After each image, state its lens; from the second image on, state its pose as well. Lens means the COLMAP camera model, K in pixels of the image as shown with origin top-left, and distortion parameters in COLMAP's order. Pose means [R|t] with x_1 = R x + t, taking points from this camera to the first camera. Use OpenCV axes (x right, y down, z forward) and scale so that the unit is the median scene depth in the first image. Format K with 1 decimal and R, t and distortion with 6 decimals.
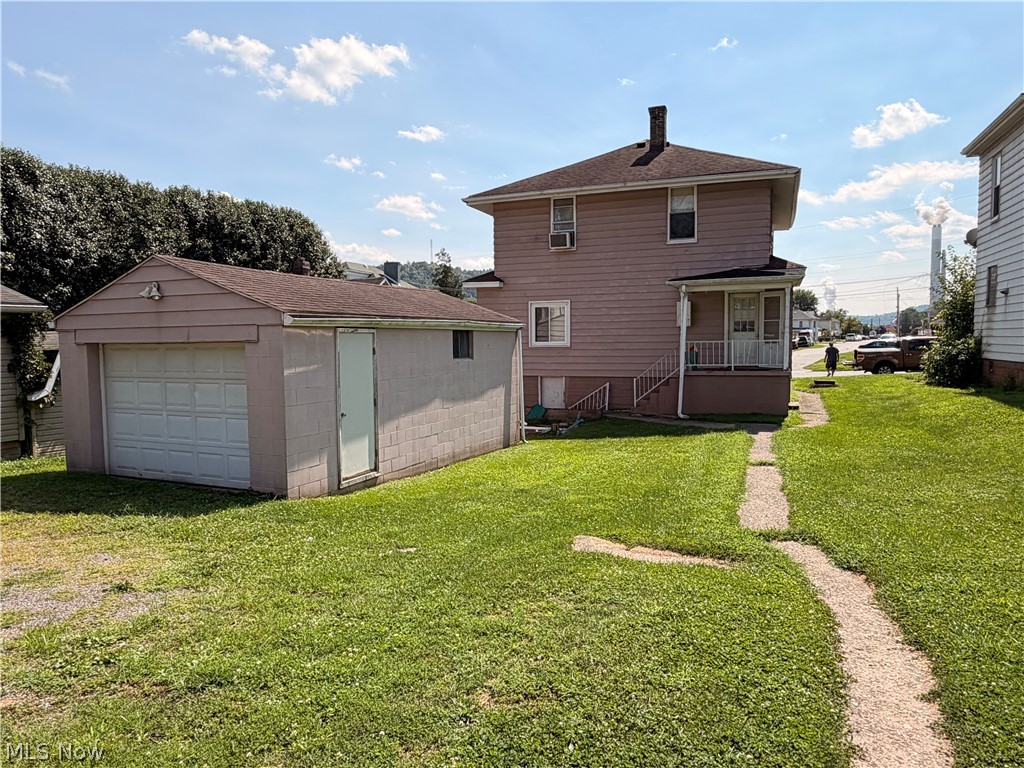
lens RADIAL K [[663.7, 0, 506.2], [0, 663.7, 384.9], [0, 0, 1]] dist [-0.004681, -0.001018]
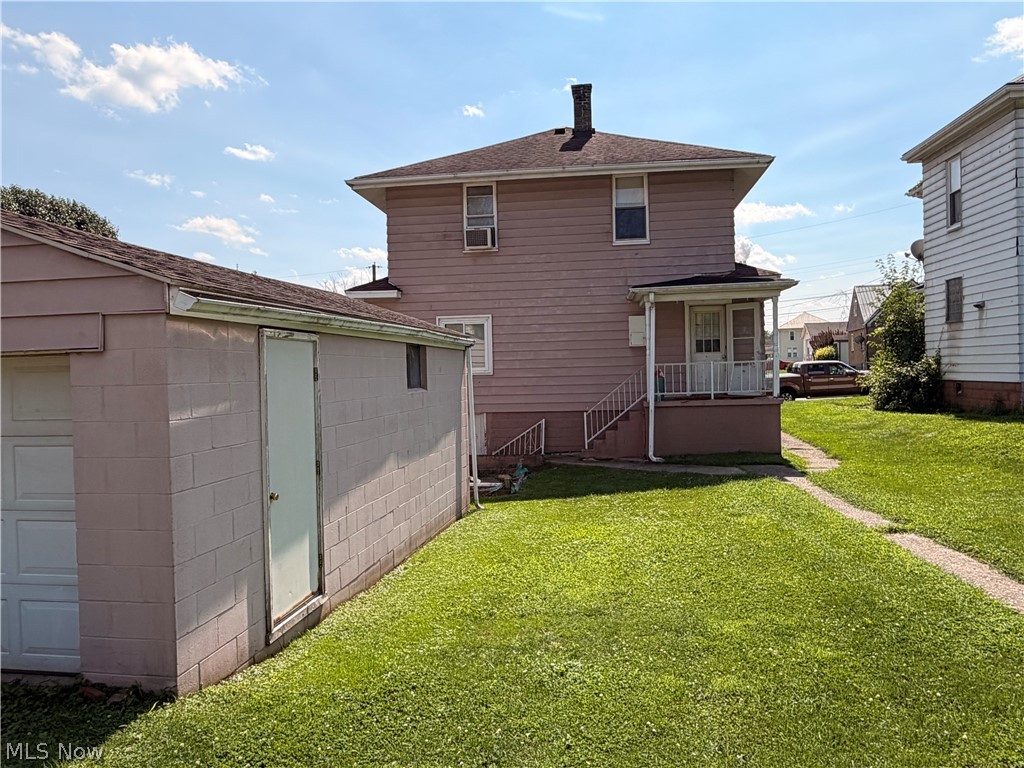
lens RADIAL K [[724.5, 0, 515.8], [0, 724.5, 381.9], [0, 0, 1]] dist [-0.005475, -0.008565]
pose [[0.969764, -0.016919, 0.243459, -0.094014], [0.030329, 0.998216, -0.051437, -0.004560], [-0.242155, 0.057266, 0.968546, 0.192916]]
